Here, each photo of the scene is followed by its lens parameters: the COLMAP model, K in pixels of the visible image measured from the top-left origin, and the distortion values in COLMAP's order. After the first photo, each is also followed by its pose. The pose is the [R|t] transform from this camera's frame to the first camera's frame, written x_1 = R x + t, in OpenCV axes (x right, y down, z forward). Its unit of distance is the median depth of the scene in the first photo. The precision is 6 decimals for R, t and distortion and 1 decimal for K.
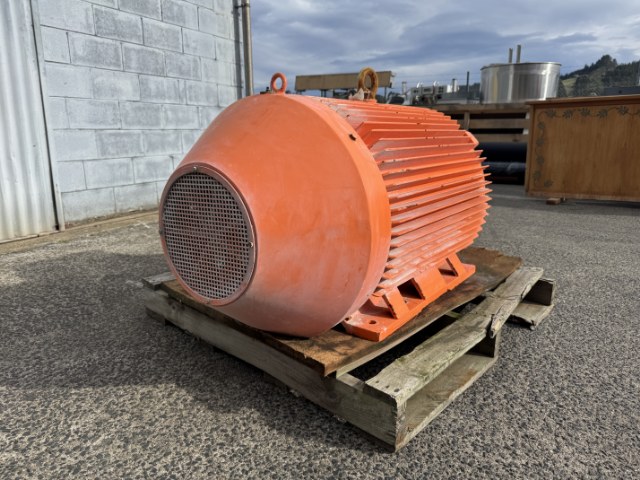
lens RADIAL K [[453.9, 0, 329.3], [0, 453.9, 237.8], [0, 0, 1]] dist [-0.003022, -0.000212]
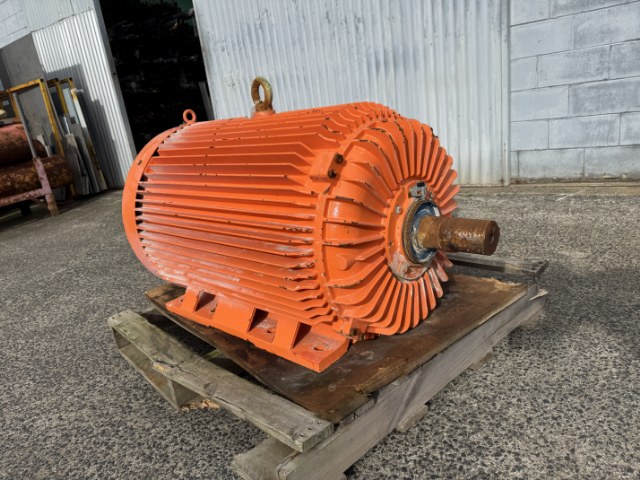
lens RADIAL K [[459.5, 0, 320.0], [0, 459.5, 240.0], [0, 0, 1]] dist [0.002620, -0.004709]
pose [[-0.125865, 0.300241, -0.945523, 0.538633], [-0.095540, 0.945004, 0.312794, -0.187207], [0.987436, 0.129705, -0.090258, 0.635481]]
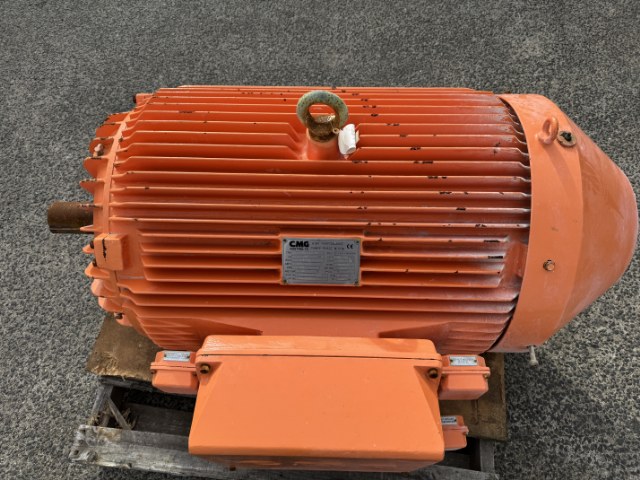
lens RADIAL K [[459.5, 0, 320.0], [0, 459.5, 240.0], [0, 0, 1]] dist [0.002620, -0.004709]
pose [[-0.558298, -0.737396, 0.380198, -0.126969], [0.196093, 0.327998, 0.924102, -0.415350], [-0.806134, 0.590478, -0.038522, 0.572930]]
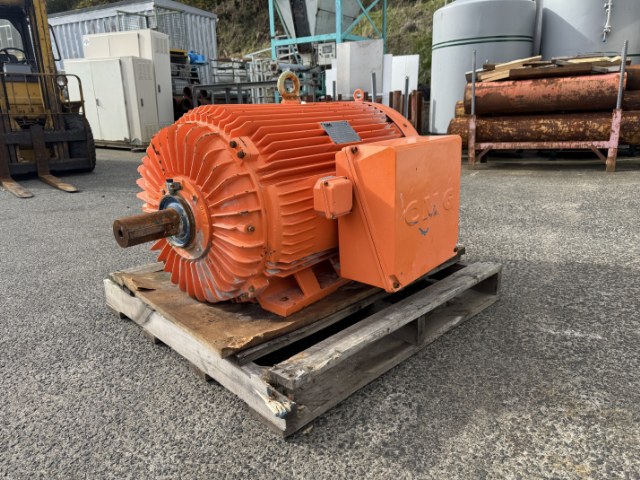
lens RADIAL K [[459.5, 0, 320.0], [0, 459.5, 240.0], [0, 0, 1]] dist [0.002620, -0.004709]
pose [[-0.997168, -0.007749, 0.074804, -0.038534], [0.030896, 0.864643, 0.501436, -0.289145], [-0.068564, 0.502328, -0.861955, 1.098074]]
